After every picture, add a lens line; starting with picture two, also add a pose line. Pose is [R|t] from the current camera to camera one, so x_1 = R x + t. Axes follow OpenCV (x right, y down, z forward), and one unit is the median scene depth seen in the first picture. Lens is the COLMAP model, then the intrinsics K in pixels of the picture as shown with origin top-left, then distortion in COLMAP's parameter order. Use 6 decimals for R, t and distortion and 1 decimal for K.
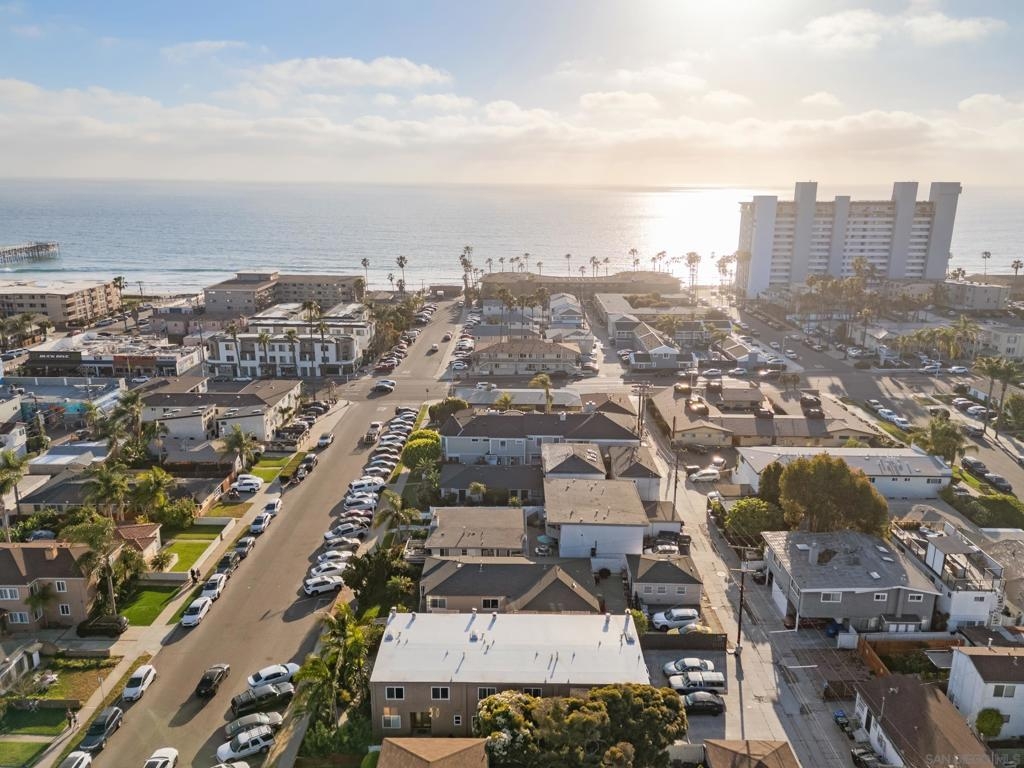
lens RADIAL K [[741.5, 0, 509.4], [0, 741.5, 383.2], [0, 0, 1]] dist [0.033882, -0.004630]
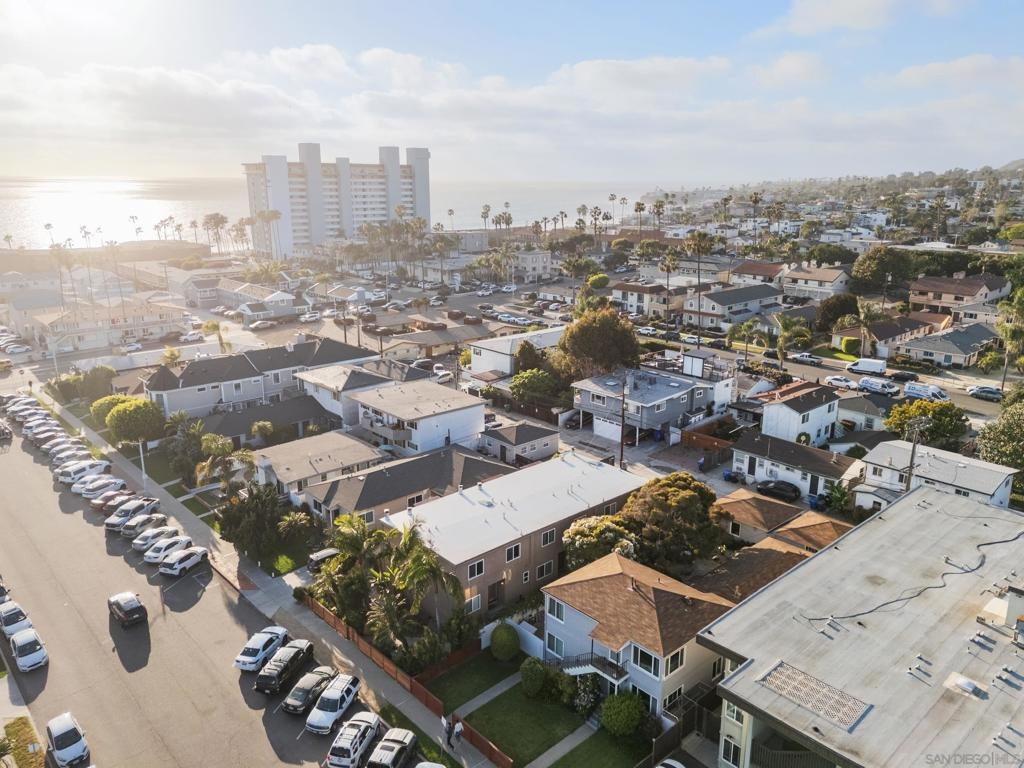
lens RADIAL K [[741.5, 0, 509.4], [0, 741.5, 383.2], [0, 0, 1]] dist [0.033882, -0.004630]
pose [[0.733401, -0.180294, 0.655452, -0.222588], [0.172542, 0.981984, 0.077052, 0.042387], [-0.657535, 0.056583, 0.751296, 0.091483]]
